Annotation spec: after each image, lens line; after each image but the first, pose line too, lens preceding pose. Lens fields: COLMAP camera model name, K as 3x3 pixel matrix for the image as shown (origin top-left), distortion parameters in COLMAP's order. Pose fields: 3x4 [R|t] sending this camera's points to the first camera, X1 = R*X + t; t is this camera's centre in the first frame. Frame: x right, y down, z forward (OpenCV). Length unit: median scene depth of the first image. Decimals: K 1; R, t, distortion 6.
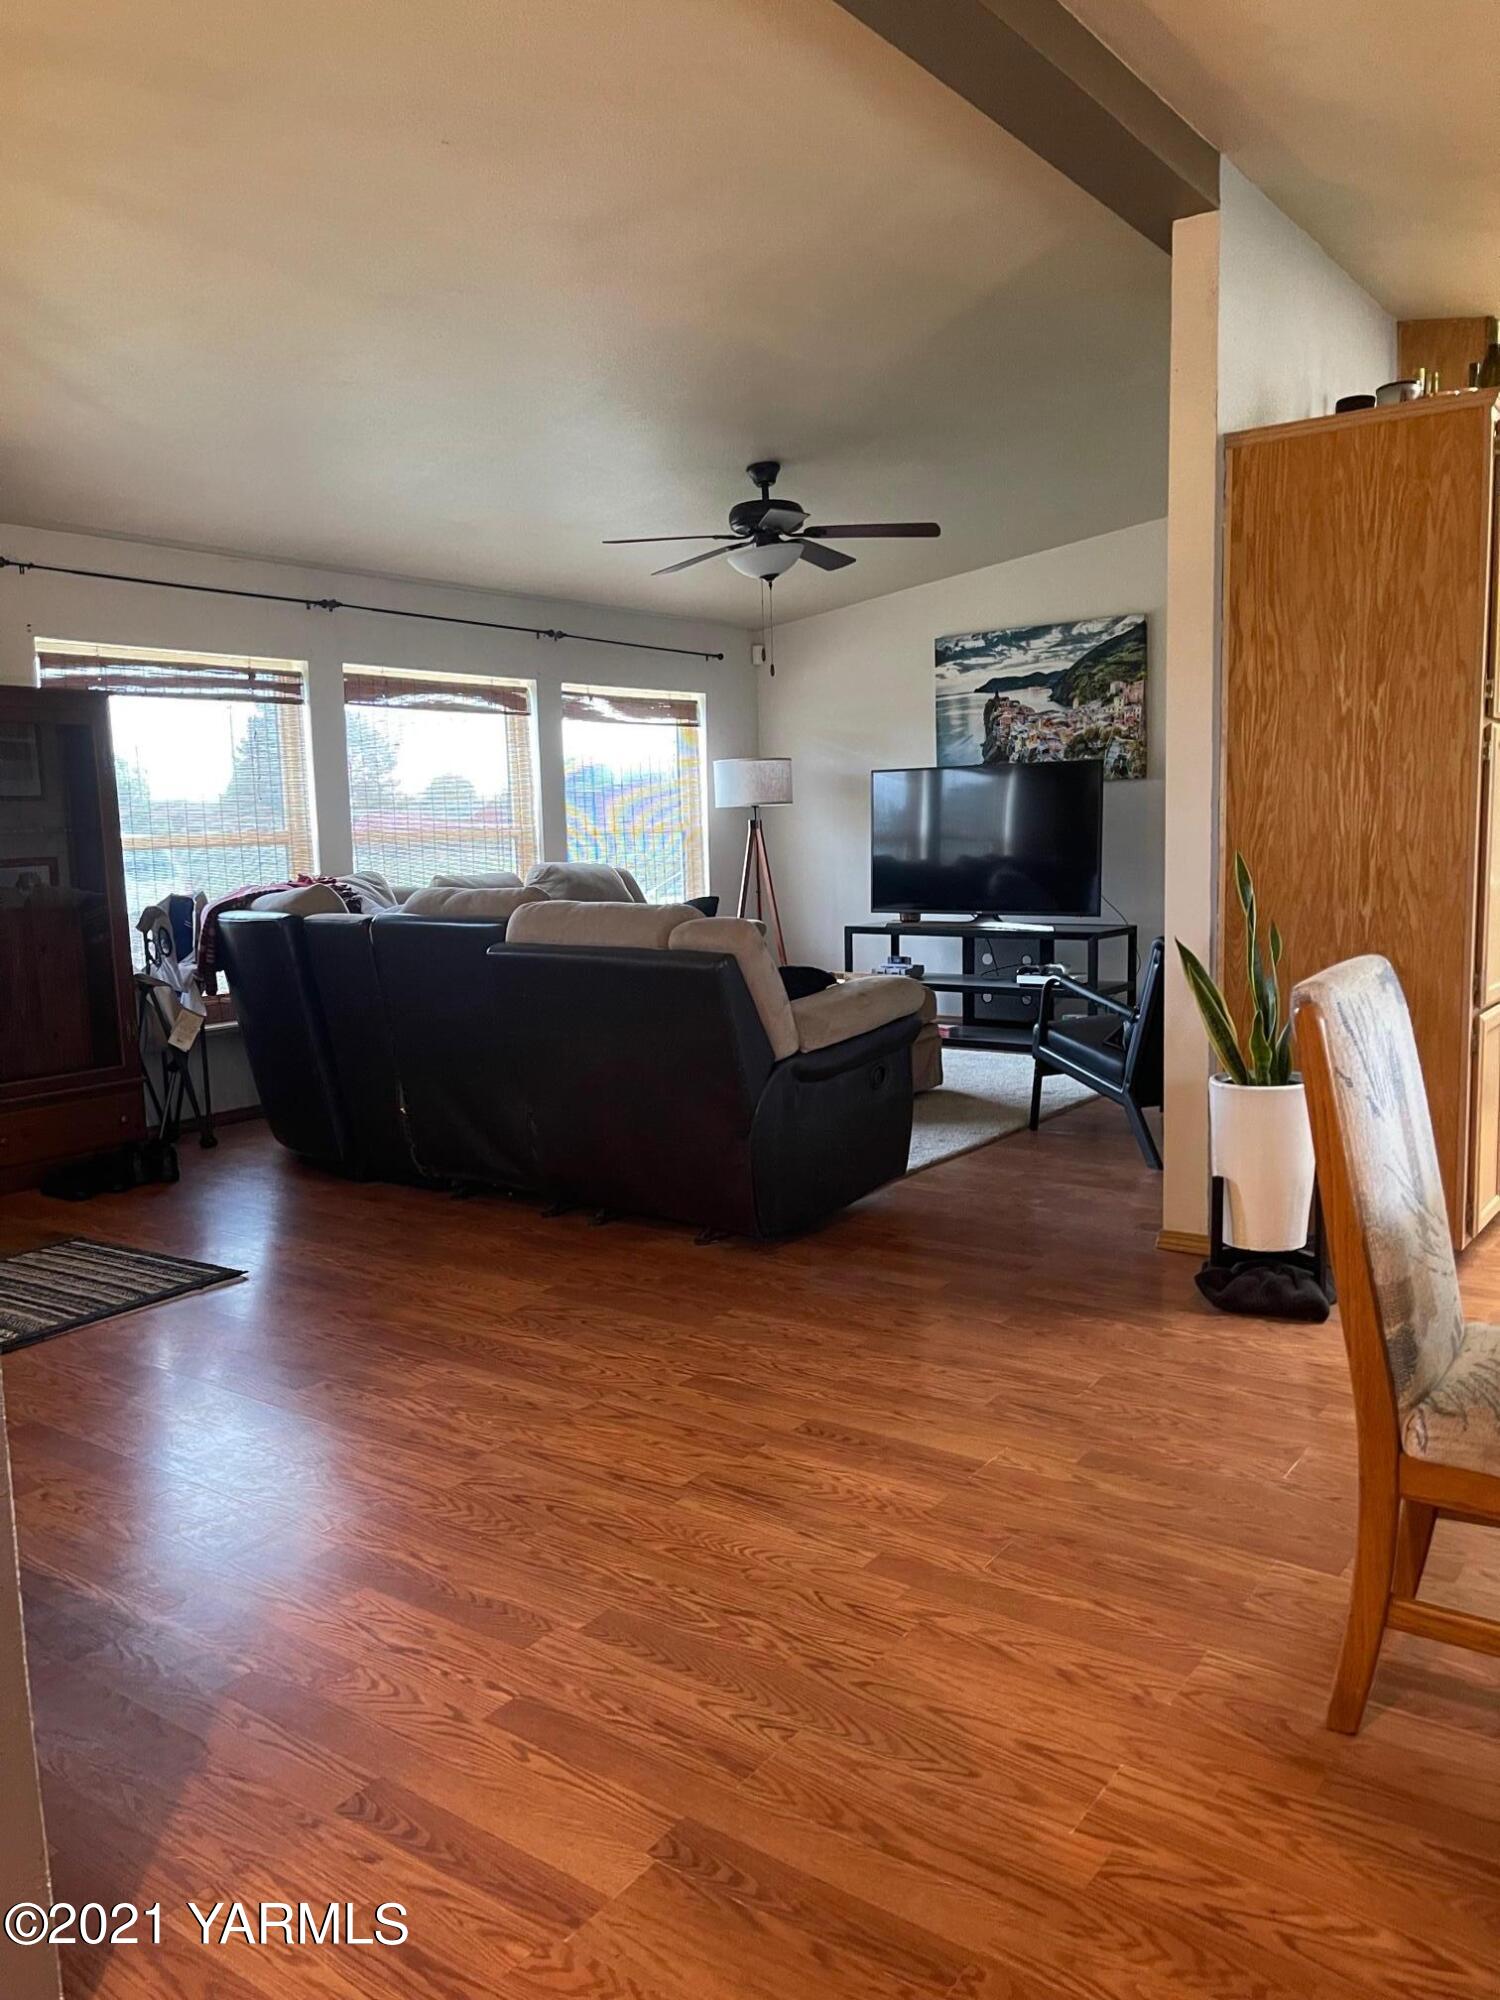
lens RADIAL K [[1506.0, 0, 752.6], [0, 1506.0, 1005.1], [0, 0, 1]] dist [0.048625, -0.016306]
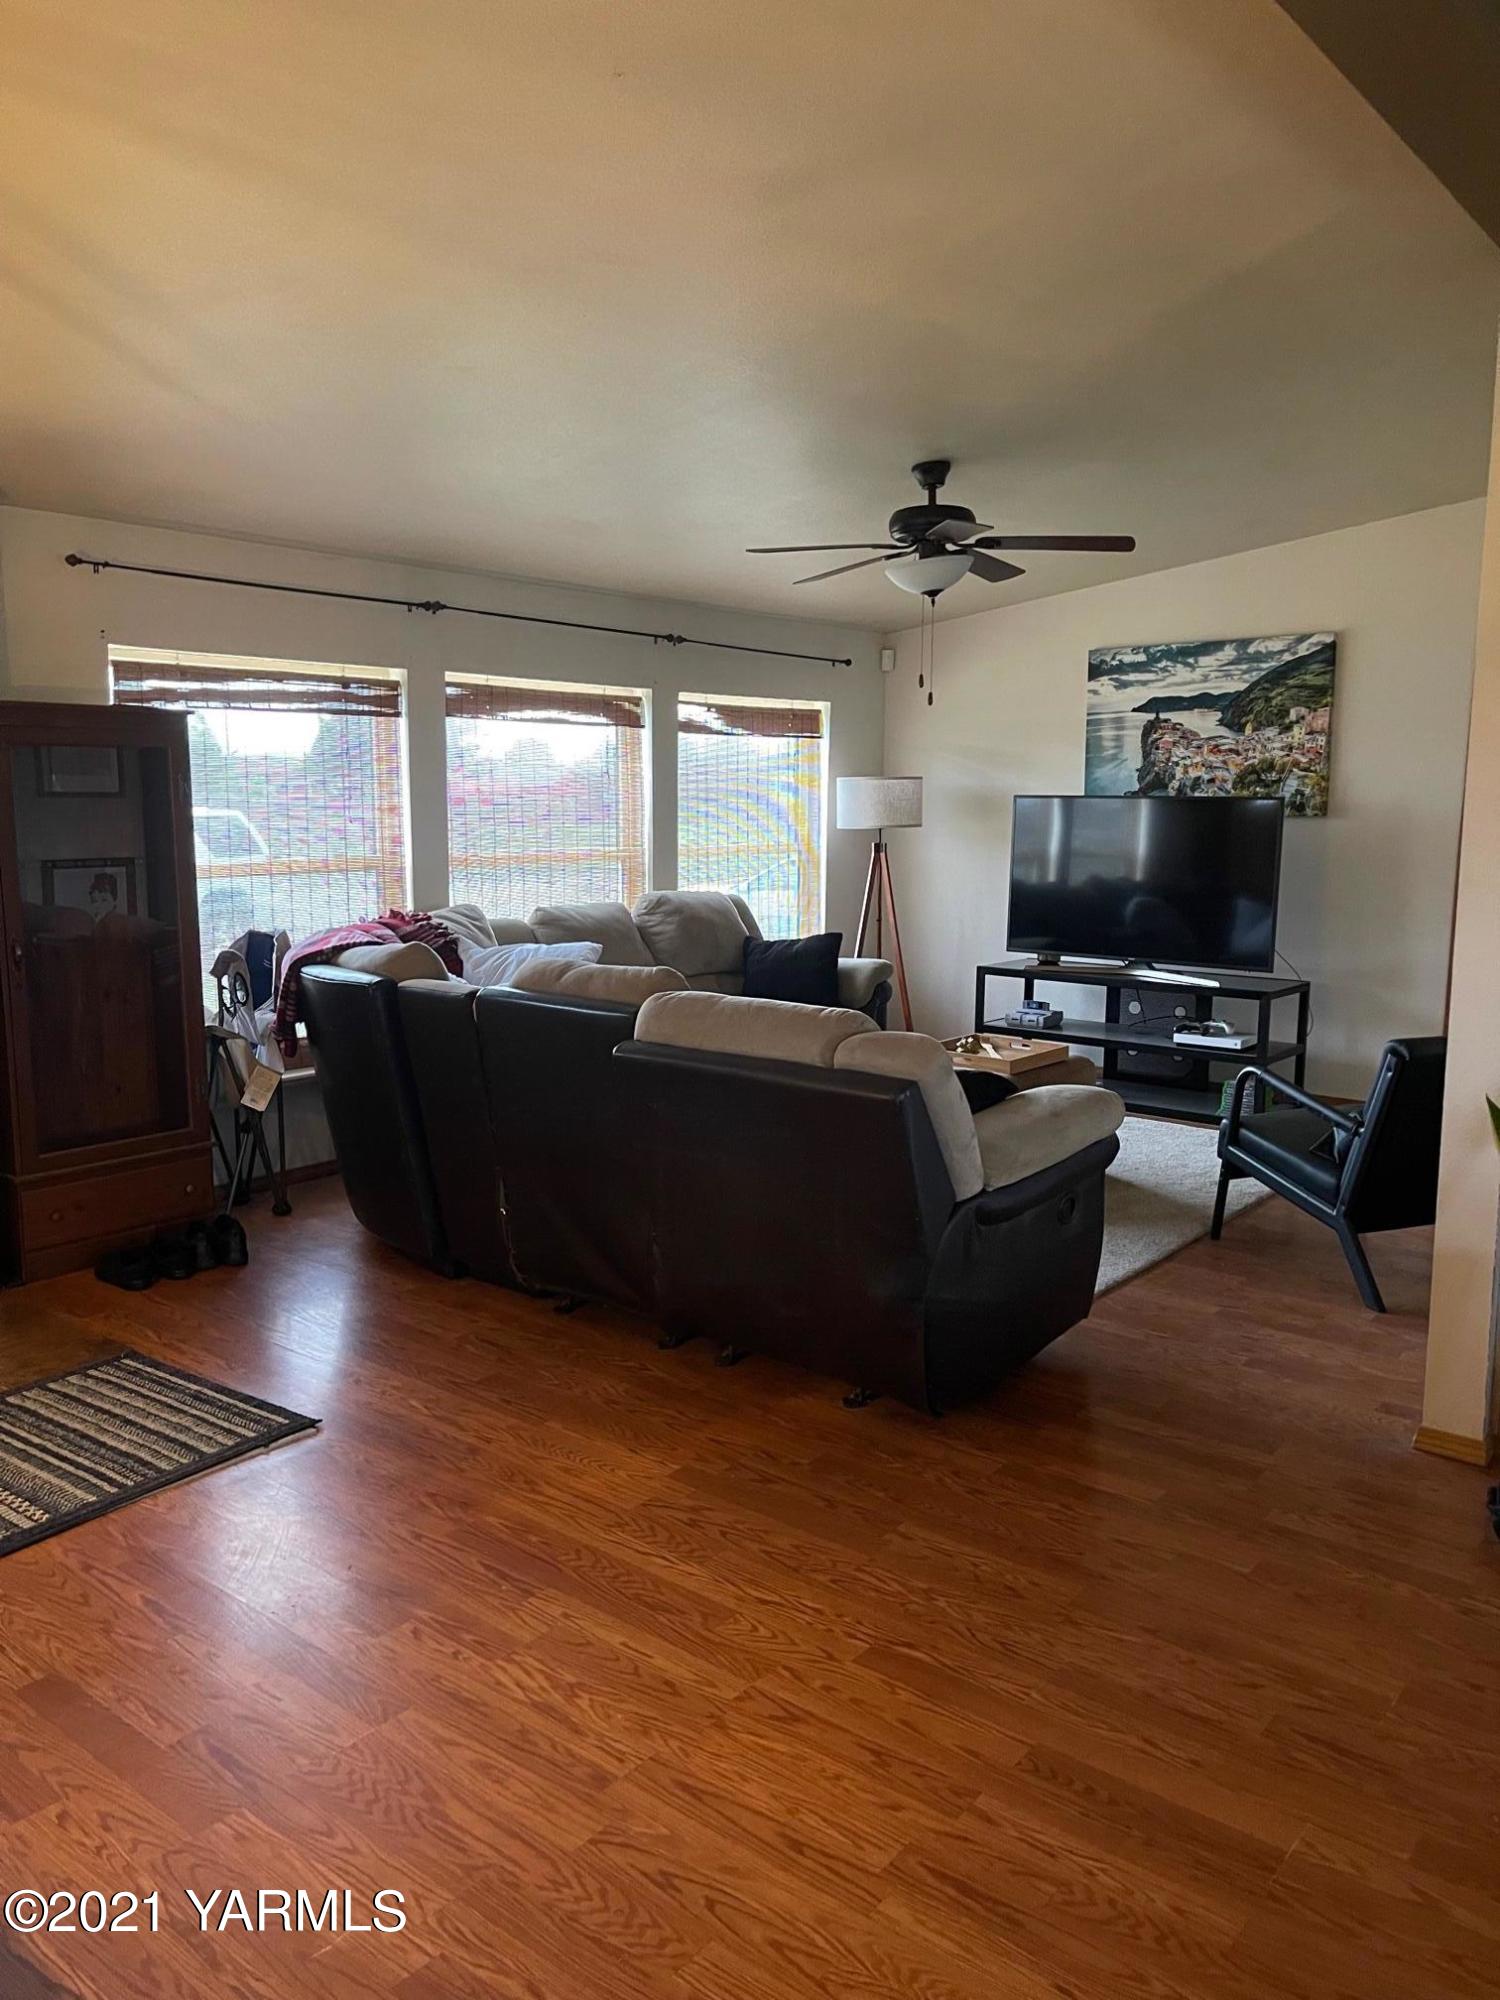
lens RADIAL K [[1506.0, 0, 753.0], [0, 1506.0, 999.6], [0, 0, 1]] dist [0.048625, -0.016306]
pose [[0.998276, 0.037859, -0.044841, -0.049093], [-0.037106, 0.999158, 0.017507, -0.065989], [0.045466, -0.015813, 0.998841, 0.130403]]
